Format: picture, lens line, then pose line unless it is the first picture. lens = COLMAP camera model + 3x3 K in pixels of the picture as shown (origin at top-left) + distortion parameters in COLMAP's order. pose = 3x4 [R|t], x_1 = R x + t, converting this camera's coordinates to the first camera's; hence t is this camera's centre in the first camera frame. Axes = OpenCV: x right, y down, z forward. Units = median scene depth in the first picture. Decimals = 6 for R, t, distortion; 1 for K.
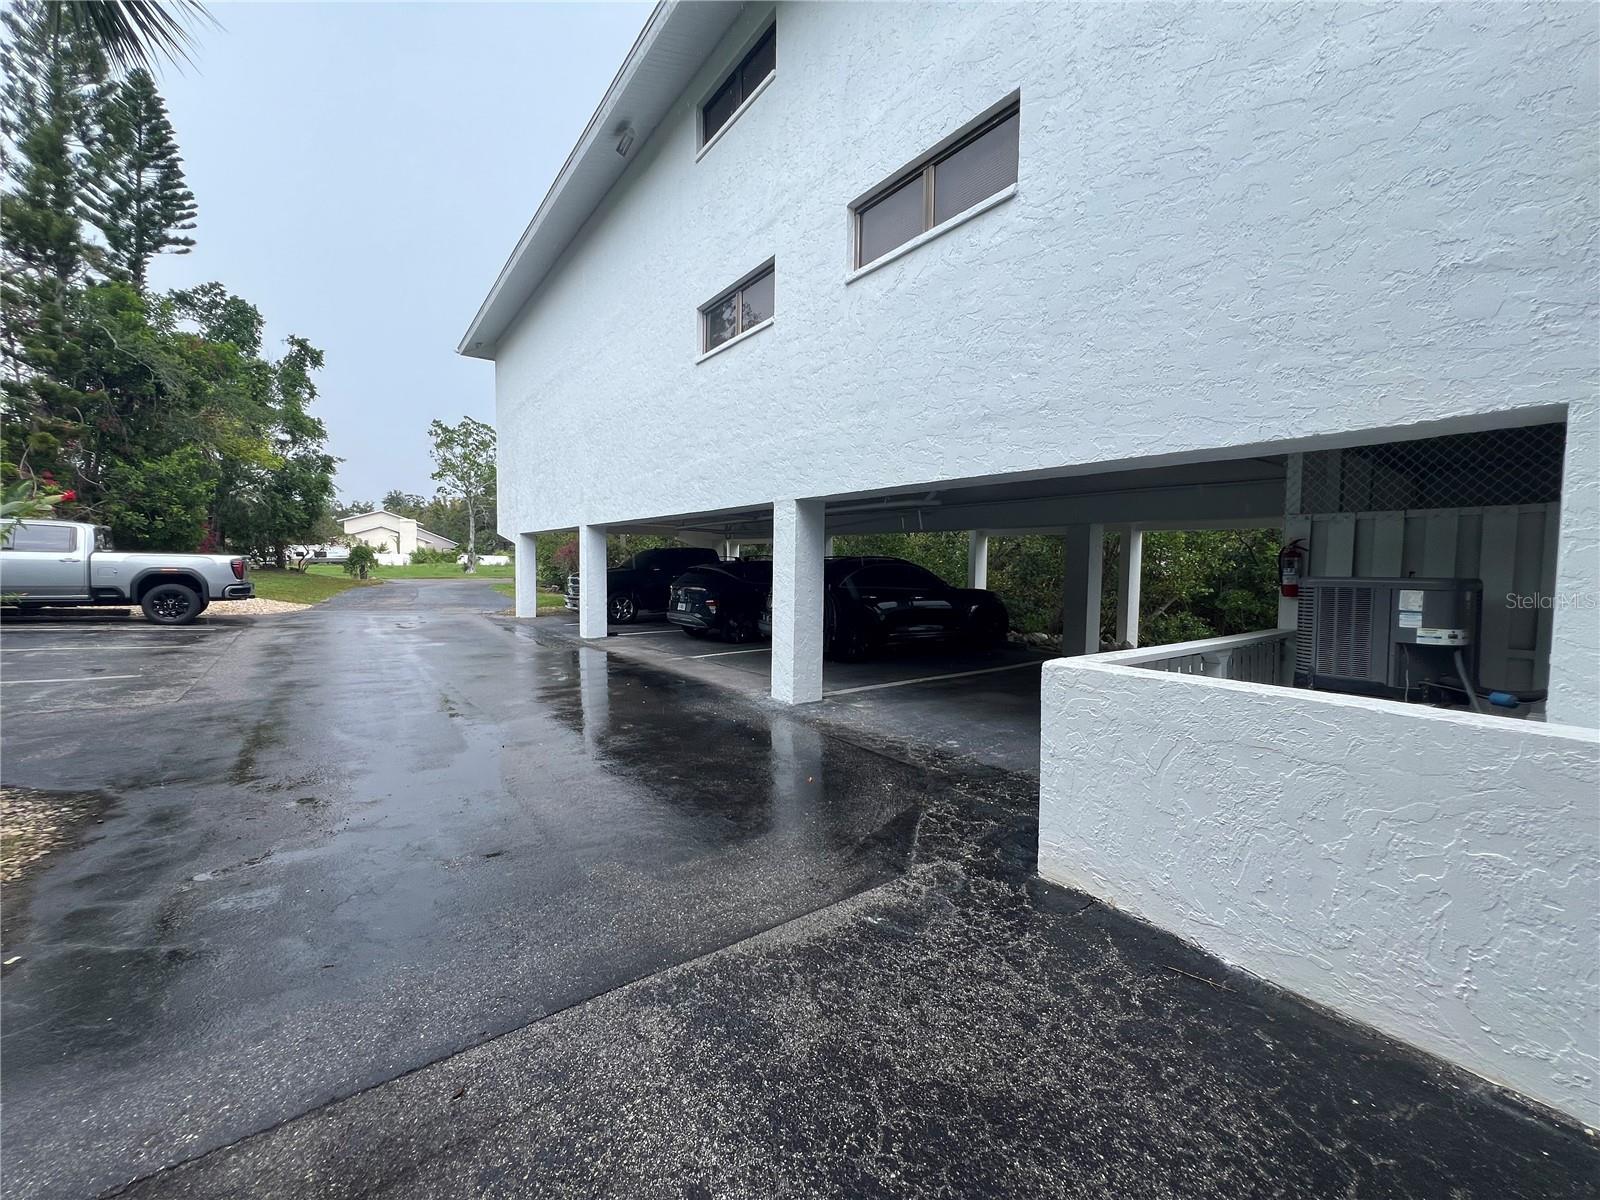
lens RADIAL K [[639.7, 0, 795.3], [0, 639.7, 594.8], [0, 0, 1]] dist [-0.002052, 0.000678]
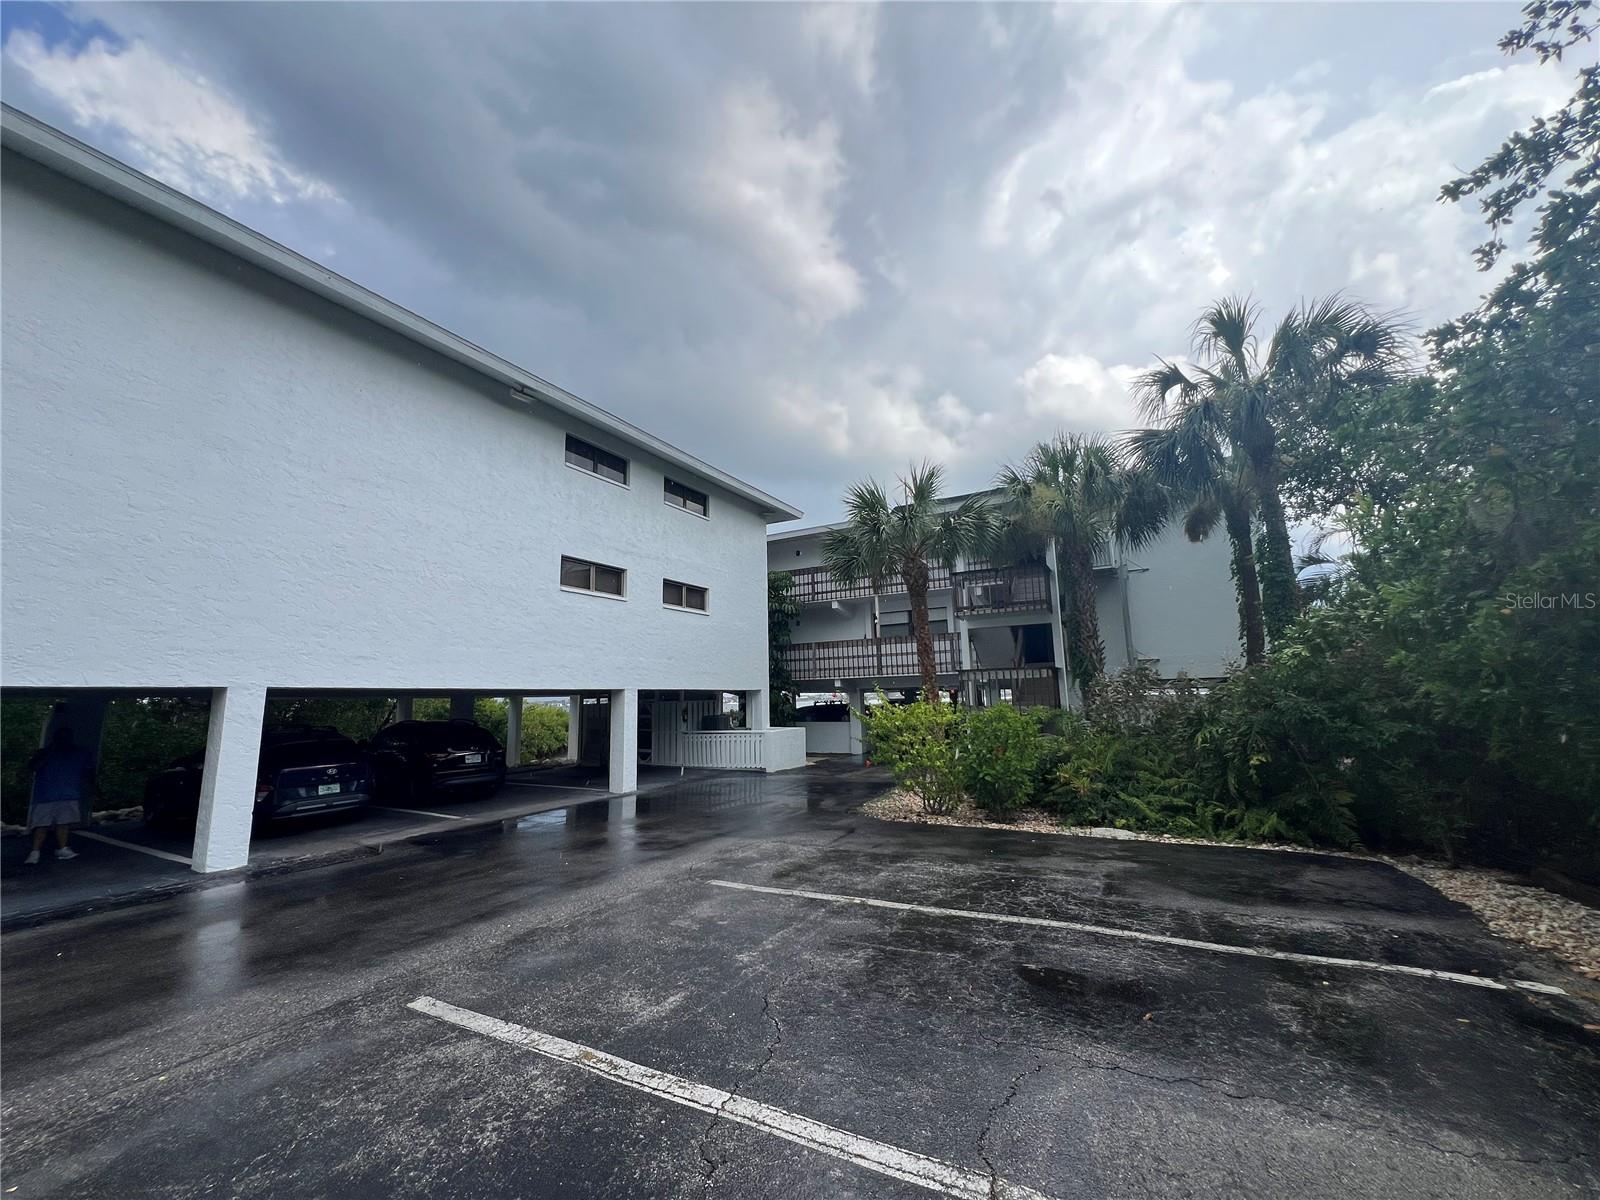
lens RADIAL K [[639.7, 0, 795.3], [0, 639.7, 594.8], [0, 0, 1]] dist [-0.002052, 0.000678]
pose [[-0.419521, 0.146827, 0.895792, -2.173909], [0.057045, 0.989146, -0.135413, -0.141729], [-0.905951, -0.005708, -0.423343, 1.426753]]
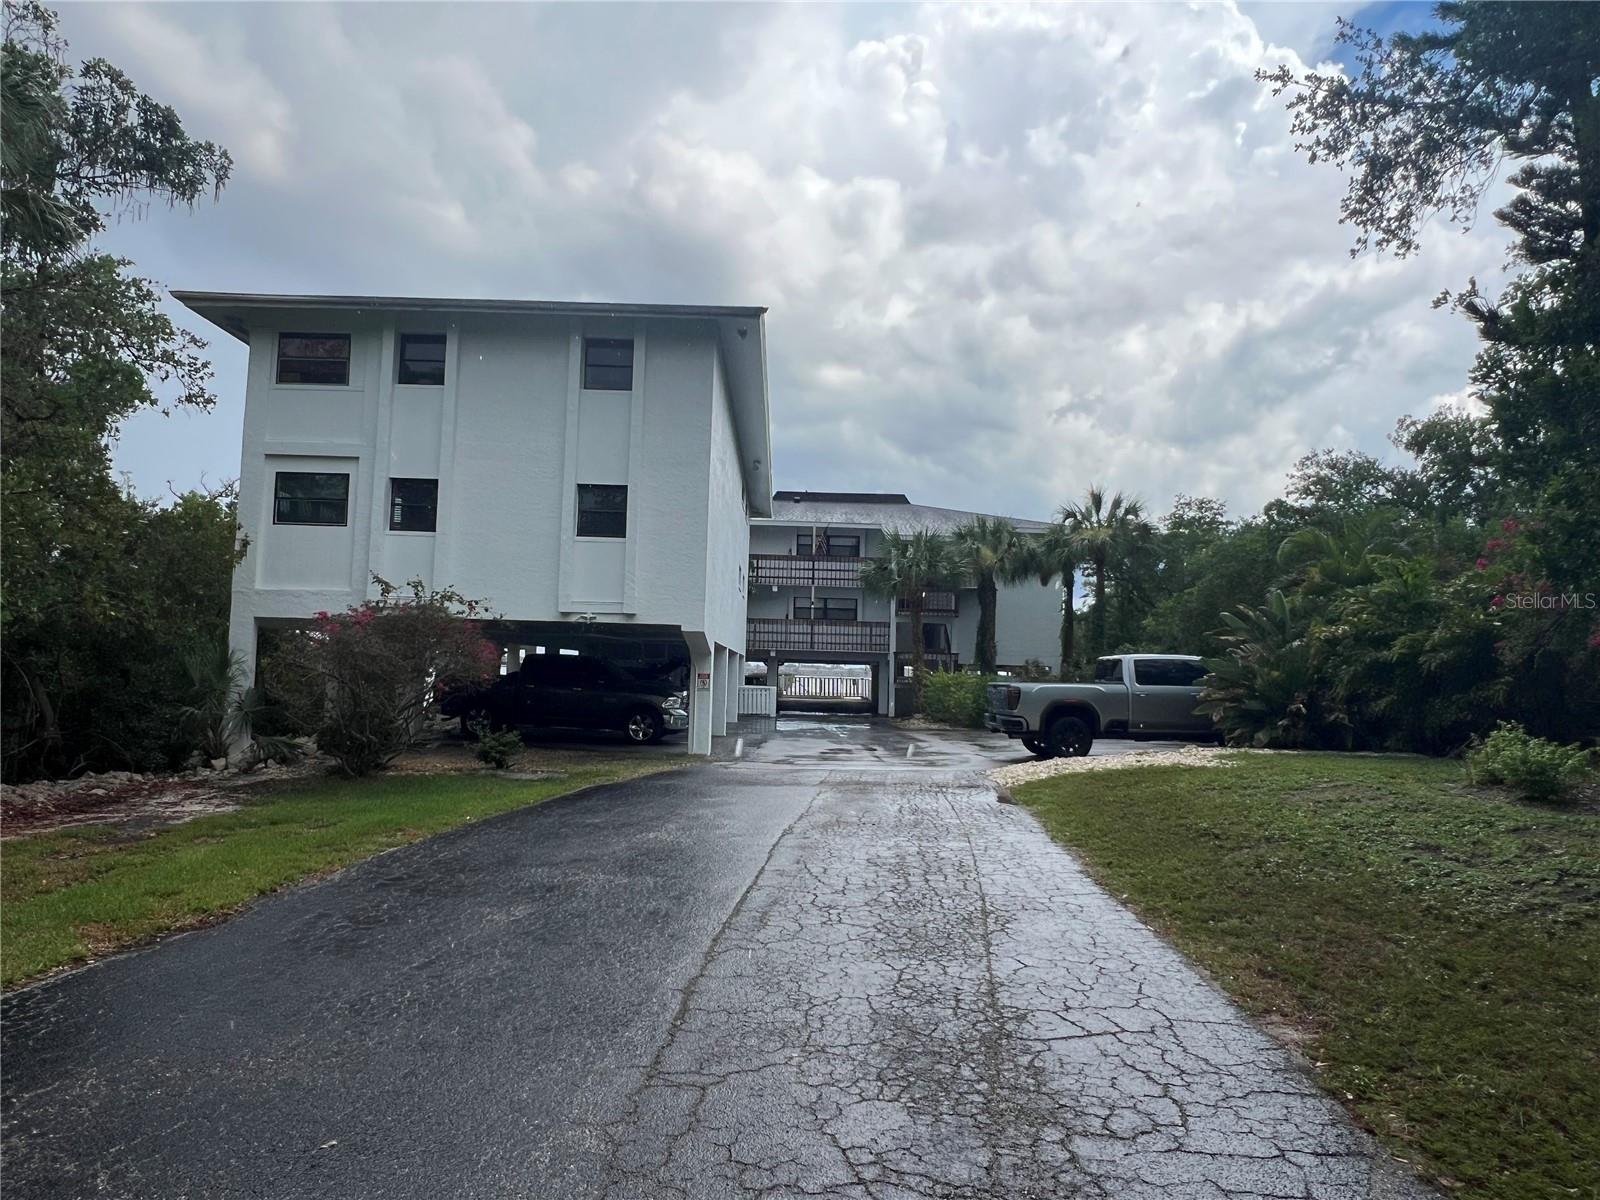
lens RADIAL K [[1036.2, 0, 784.8], [0, 1036.2, 595.8], [0, 0, 1]] dist [0.000050, -0.004426]
pose [[-0.804386, 0.012439, 0.593977, -3.122249], [-0.013945, 0.999110, -0.039809, -0.222285], [-0.593943, -0.040305, -0.803497, 4.831800]]
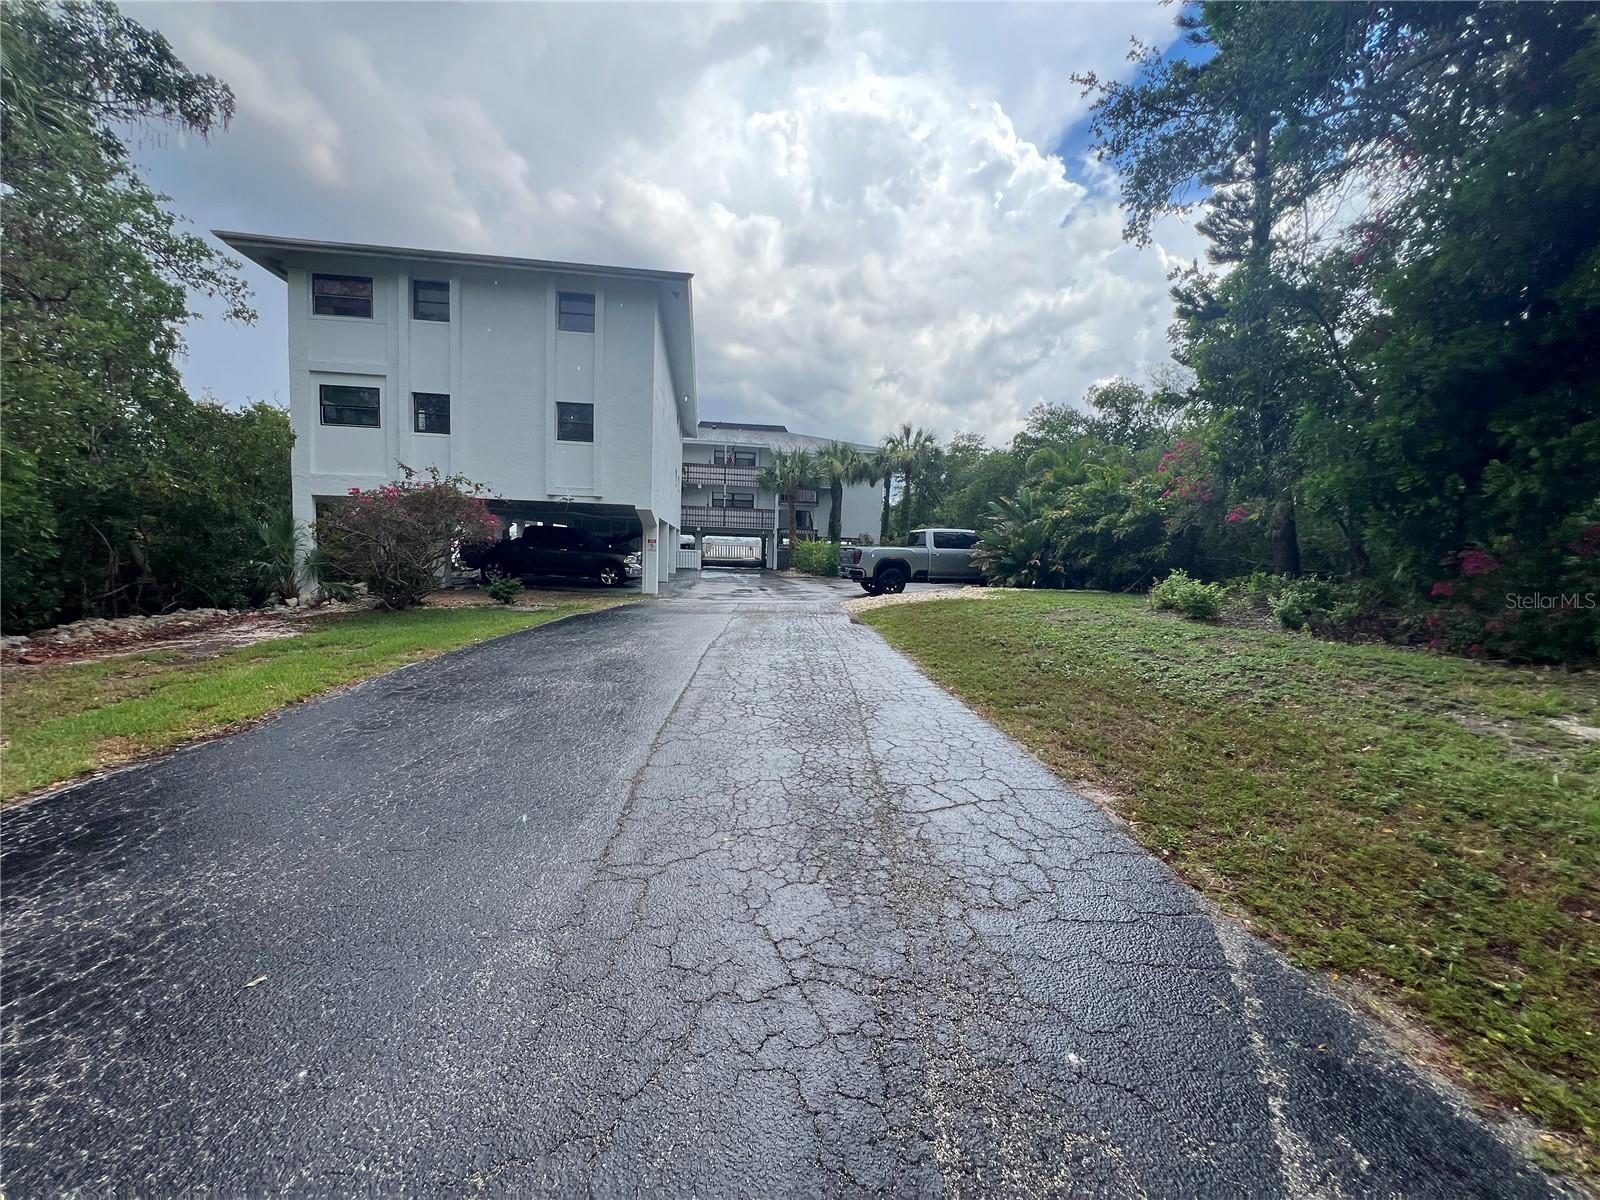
lens RADIAL K [[639.7, 0, 795.3], [0, 639.7, 594.8], [0, 0, 1]] dist [-0.002052, 0.000678]
pose [[-0.878485, -0.073830, 0.472031, -2.988388], [-0.023956, 0.993552, 0.110815, -0.194420], [-0.477169, 0.086042, -0.874589, 4.663068]]
